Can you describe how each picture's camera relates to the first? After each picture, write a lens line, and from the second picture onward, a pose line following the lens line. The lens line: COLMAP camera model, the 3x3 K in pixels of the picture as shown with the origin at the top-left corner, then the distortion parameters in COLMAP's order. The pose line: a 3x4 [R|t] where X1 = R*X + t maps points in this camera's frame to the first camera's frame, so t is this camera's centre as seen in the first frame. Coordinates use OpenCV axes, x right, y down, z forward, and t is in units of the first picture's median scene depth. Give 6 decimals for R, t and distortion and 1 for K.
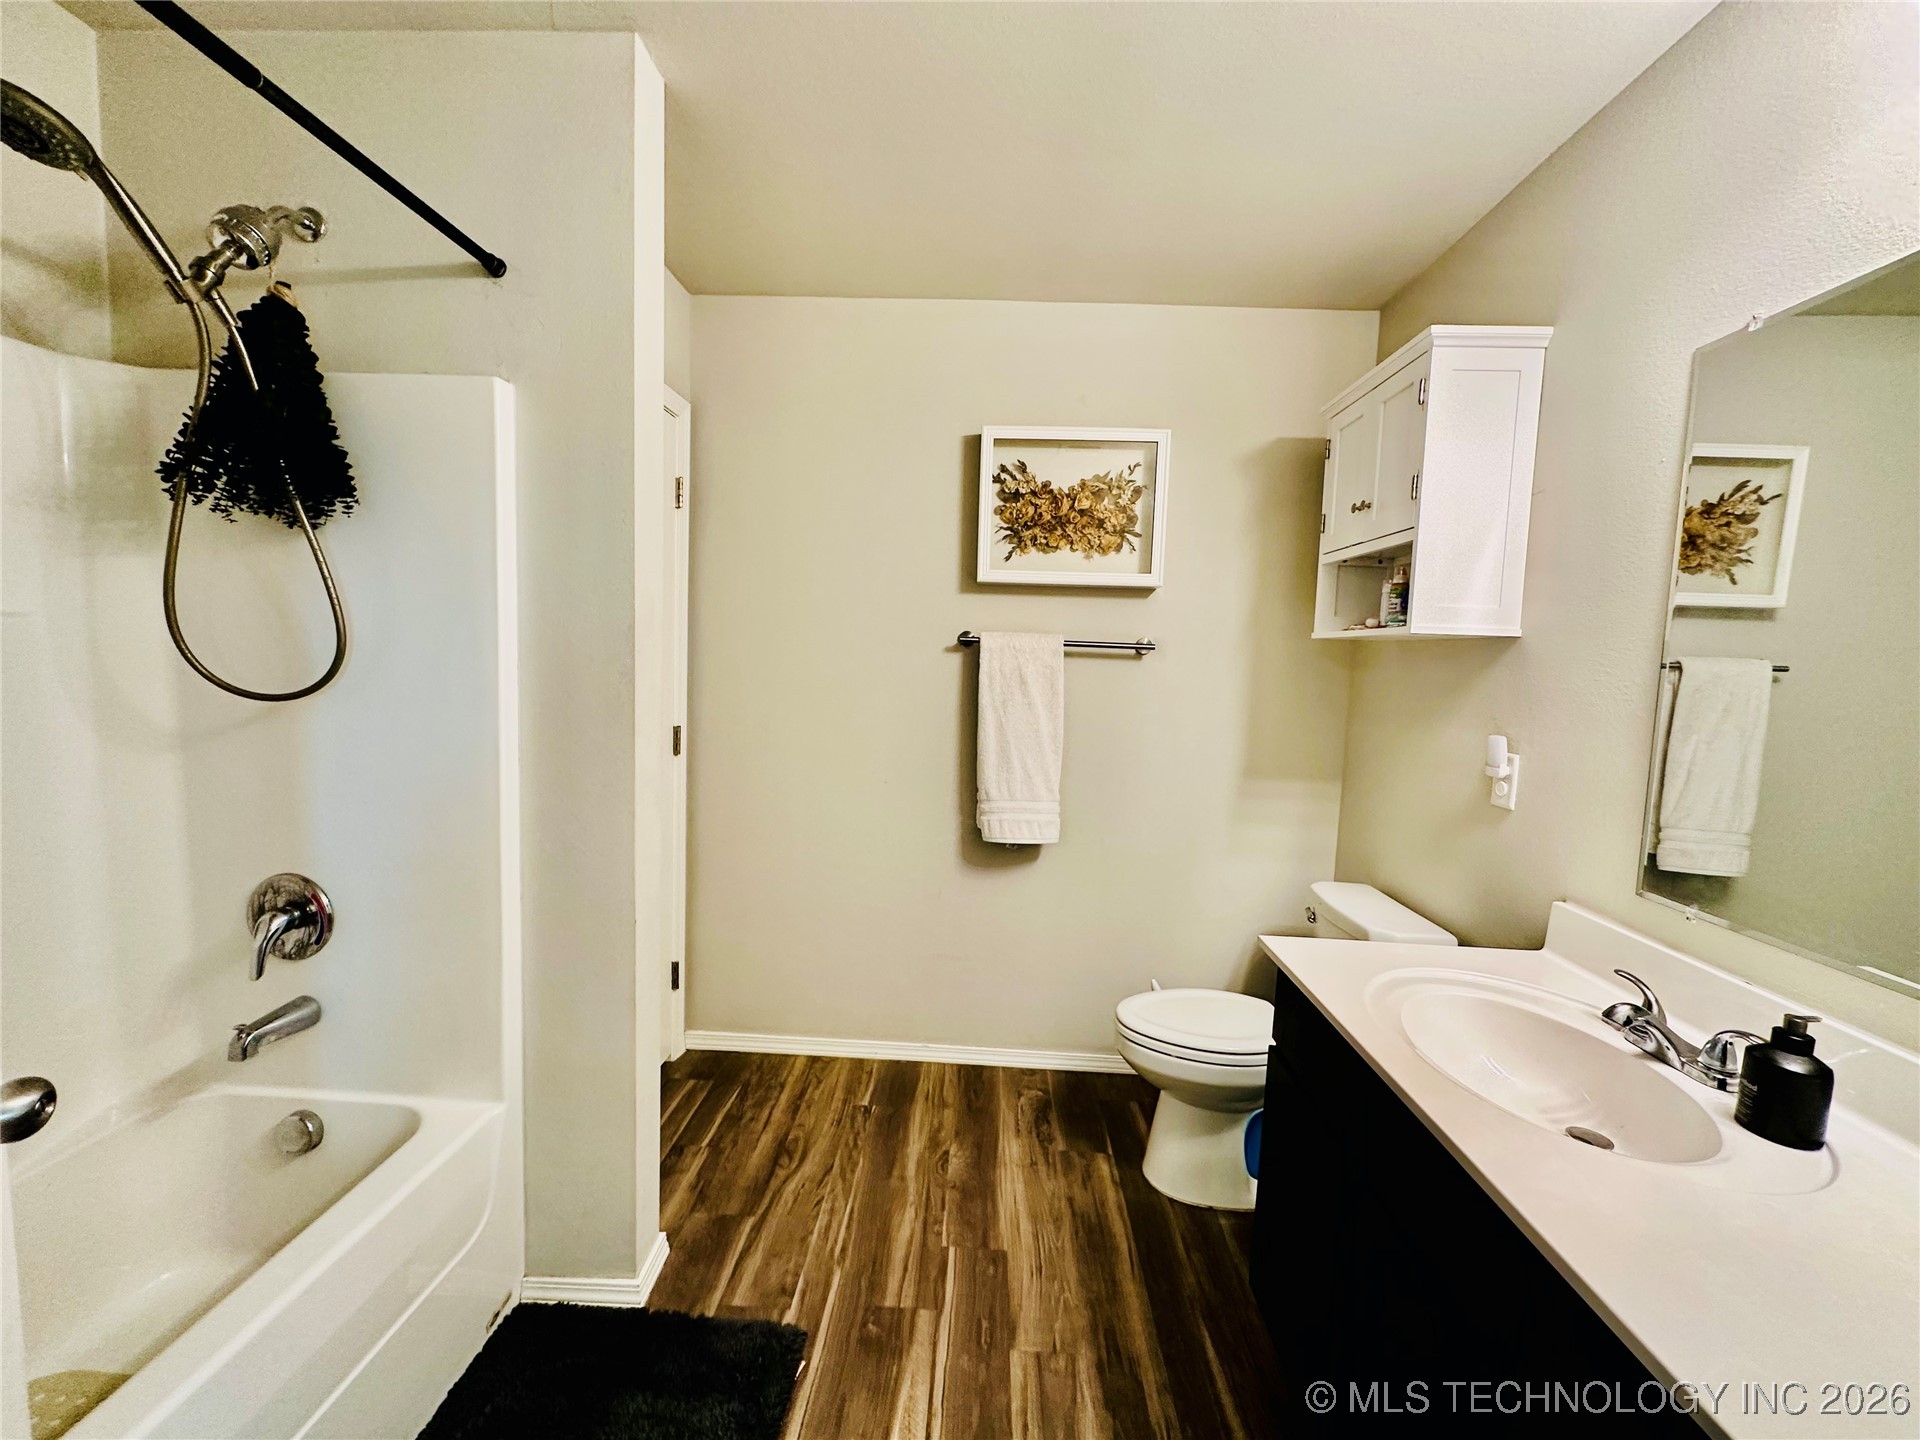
lens RADIAL K [[764.0, 0, 959.3], [0, 764.0, 716.8], [0, 0, 1]] dist [-0.006451, 0.001389]
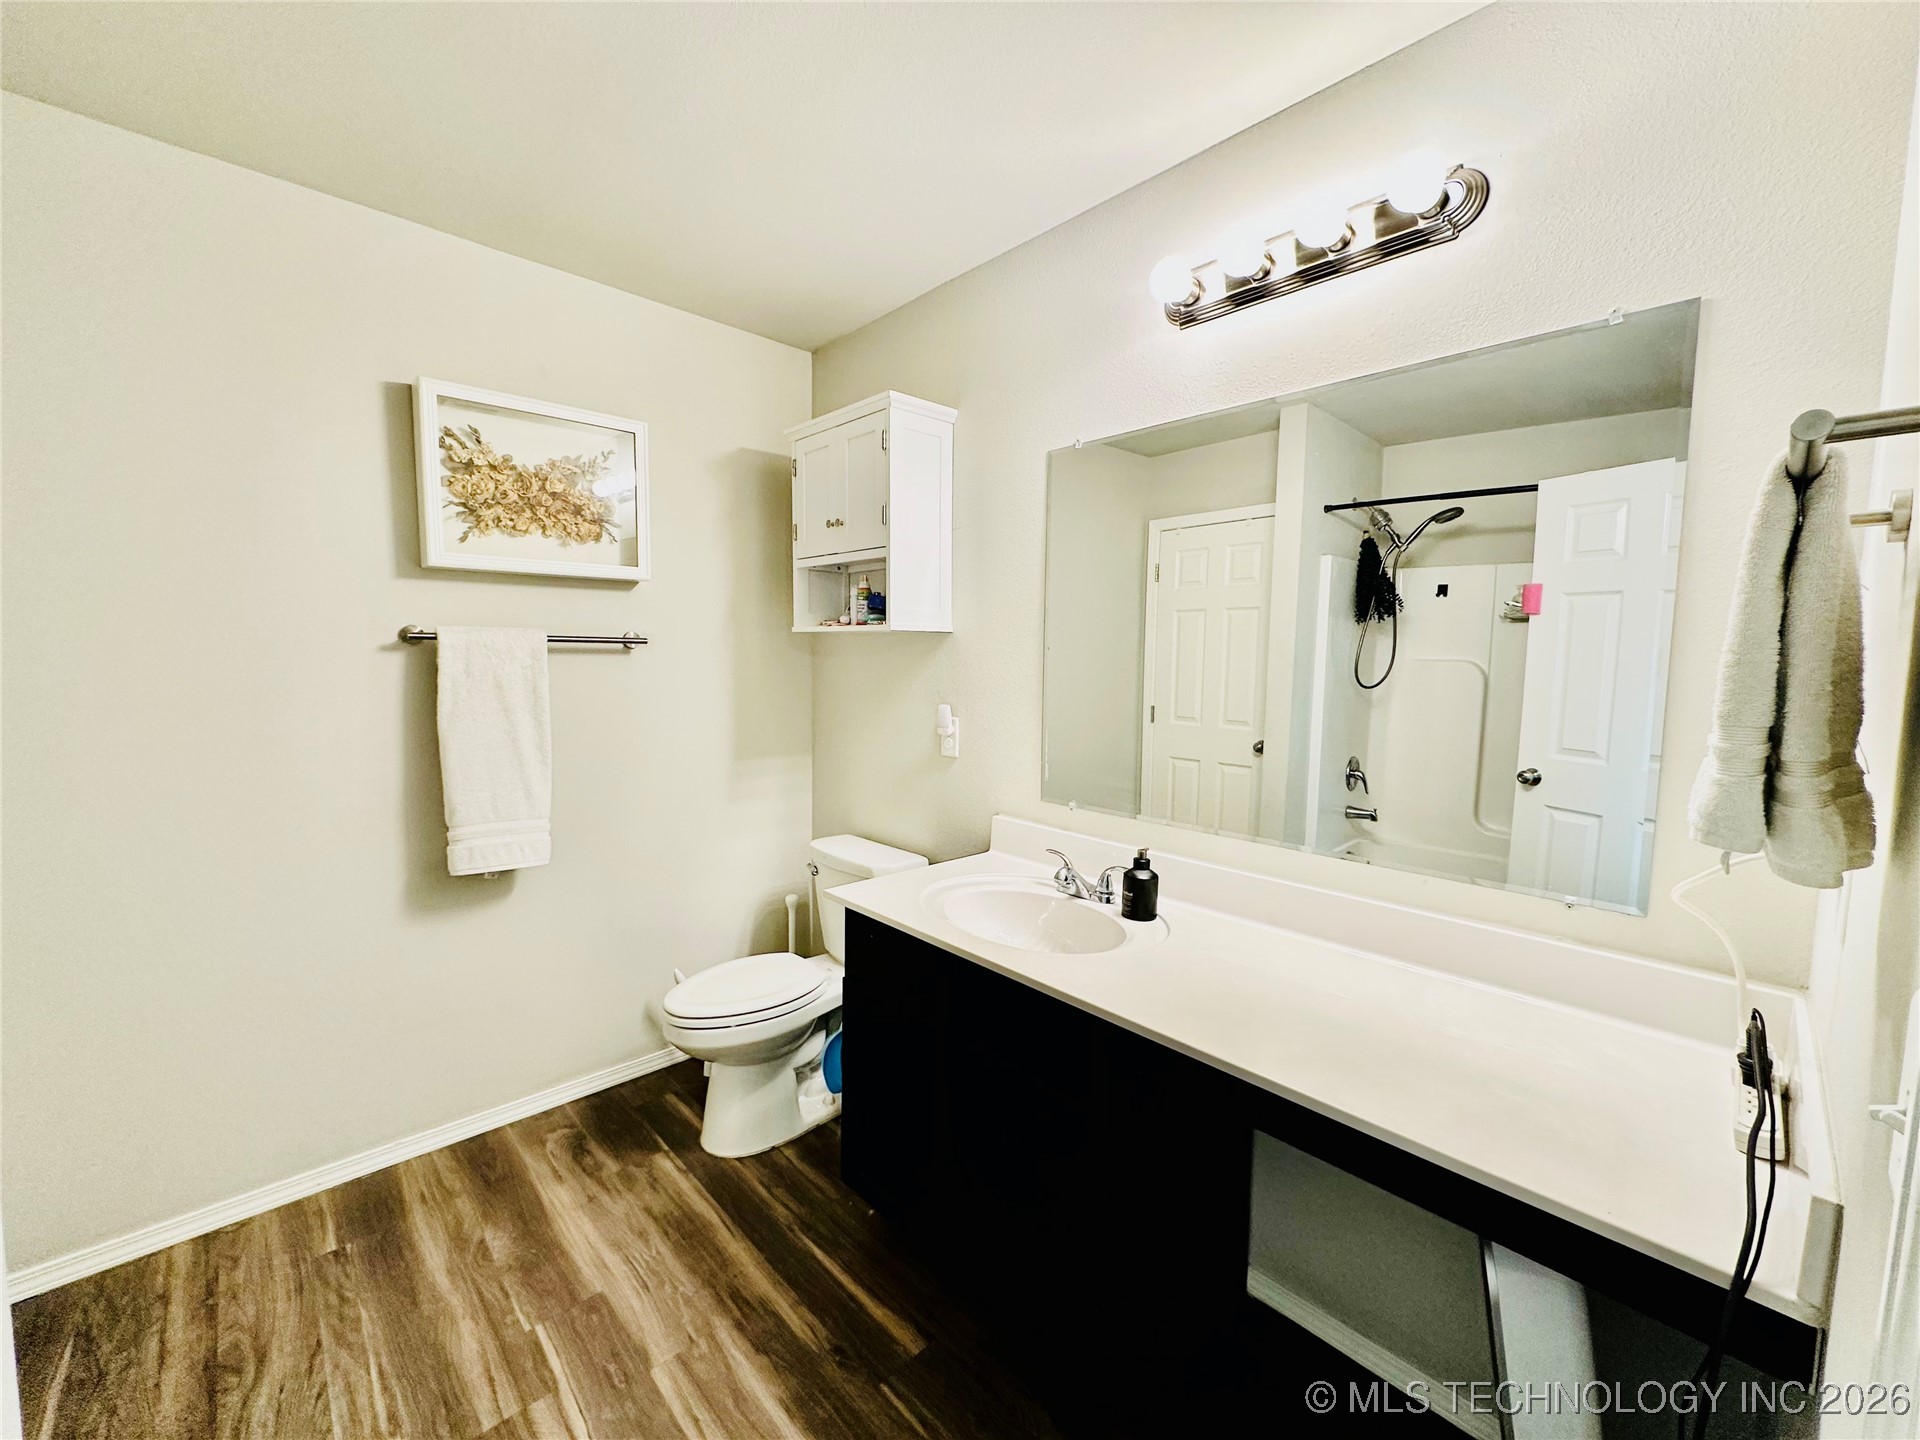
lens RADIAL K [[764.0, 0, 959.9], [0, 764.0, 717.4], [0, 0, 1]] dist [-0.006451, 0.001389]
pose [[0.698829, -0.088249, 0.709824, -0.205261], [0.071239, 0.996013, 0.053695, -0.020015], [-0.711732, 0.013043, 0.702330, 0.016078]]
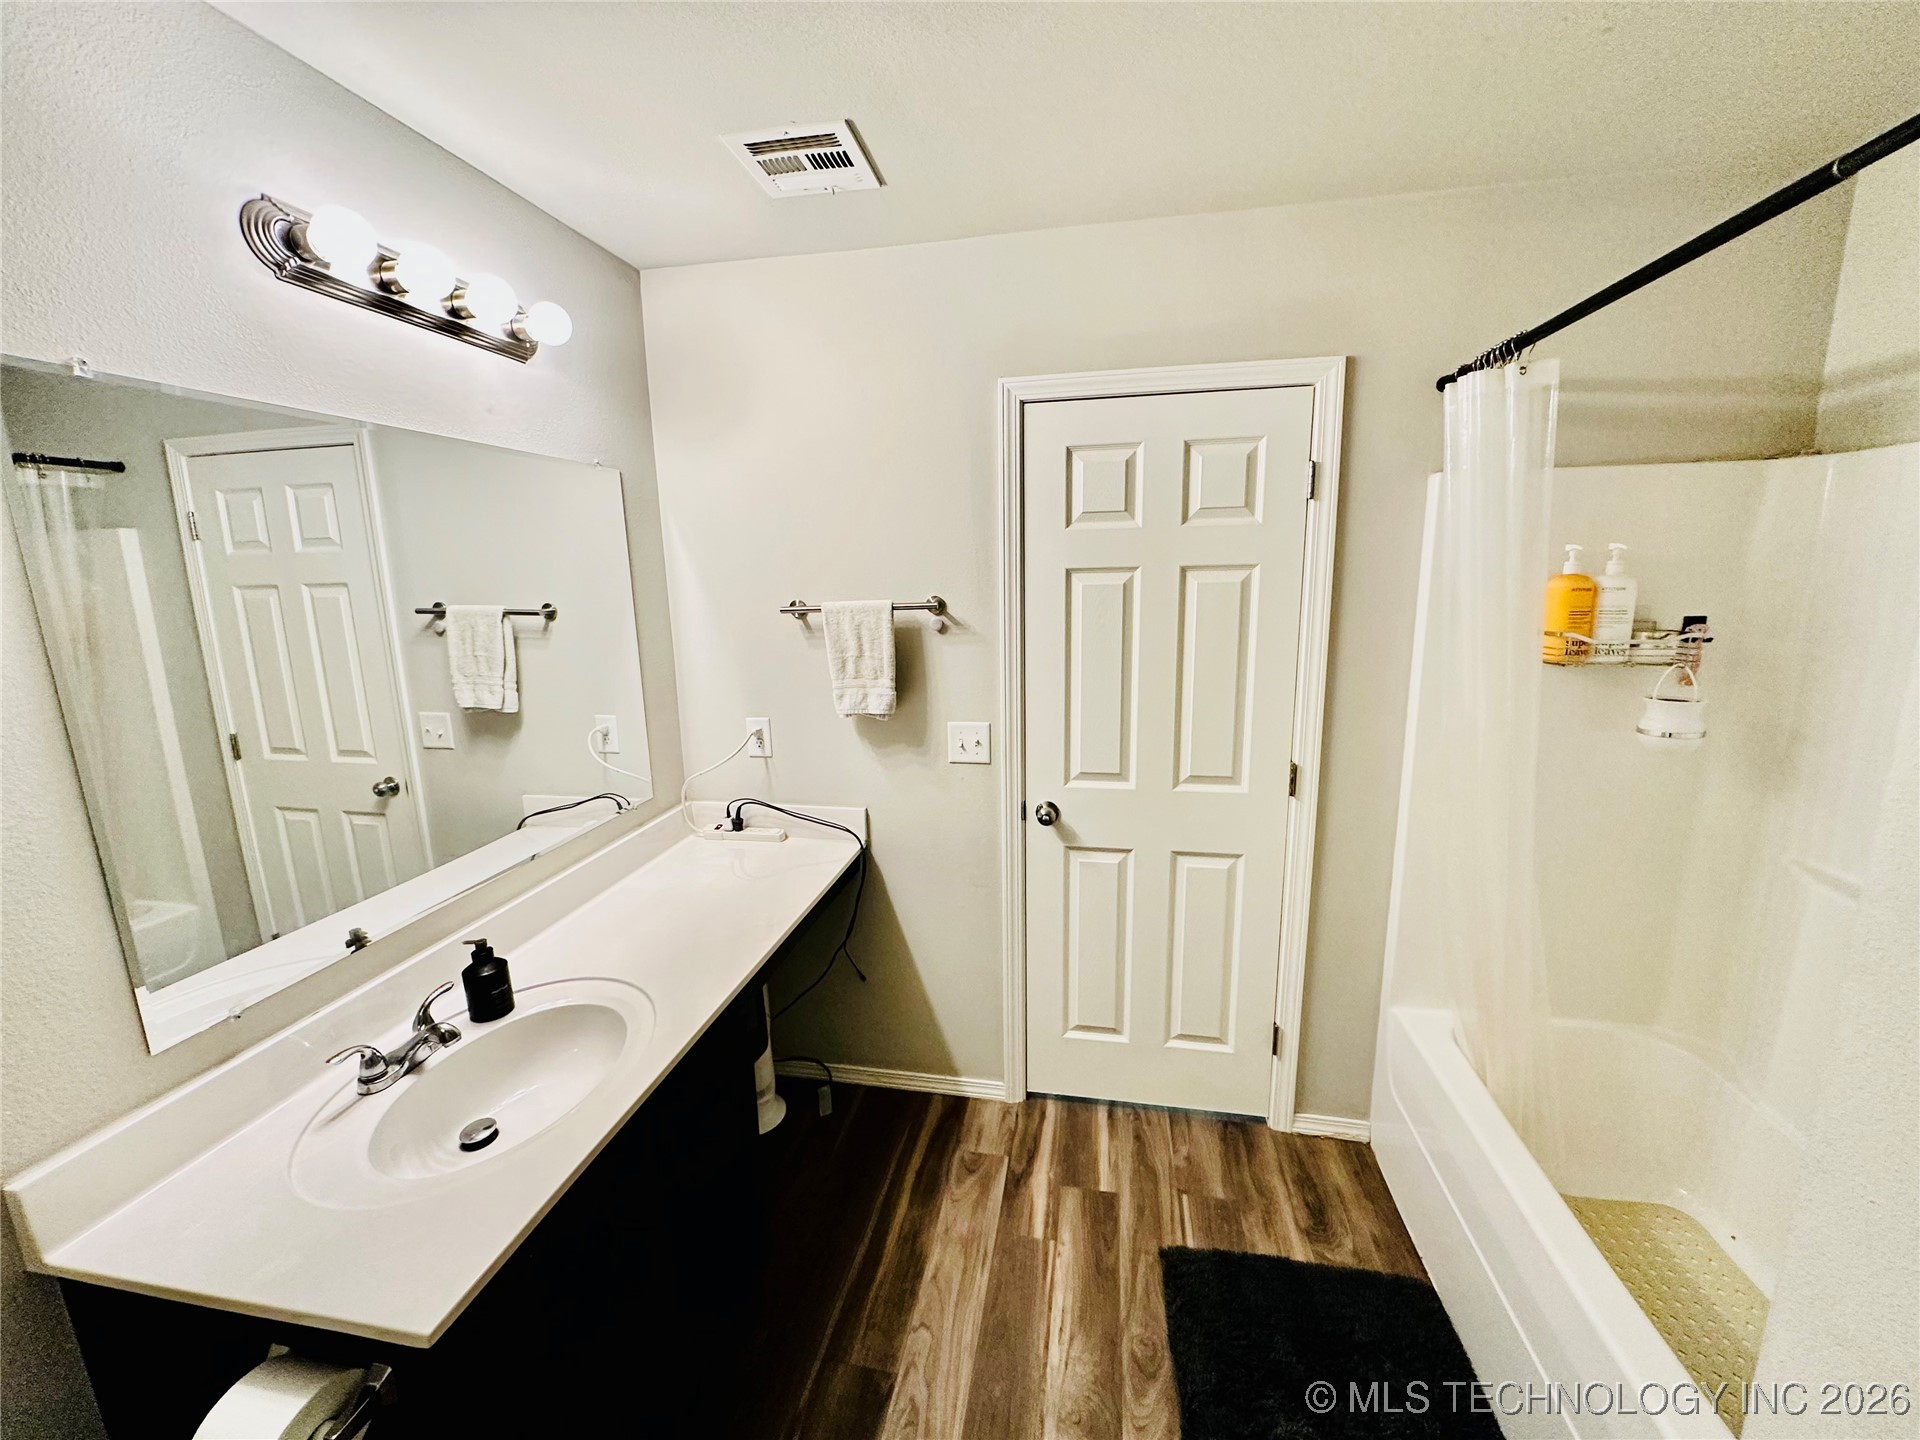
lens RADIAL K [[764.0, 0, 961.7], [0, 764.0, 717.7], [0, 0, 1]] dist [-0.006451, 0.001389]
pose [[-0.989369, -0.039637, 0.139922, -0.038572], [0.000017, 0.962110, 0.272663, -0.215098], [-0.145428, 0.269767, -0.951881, 1.012286]]
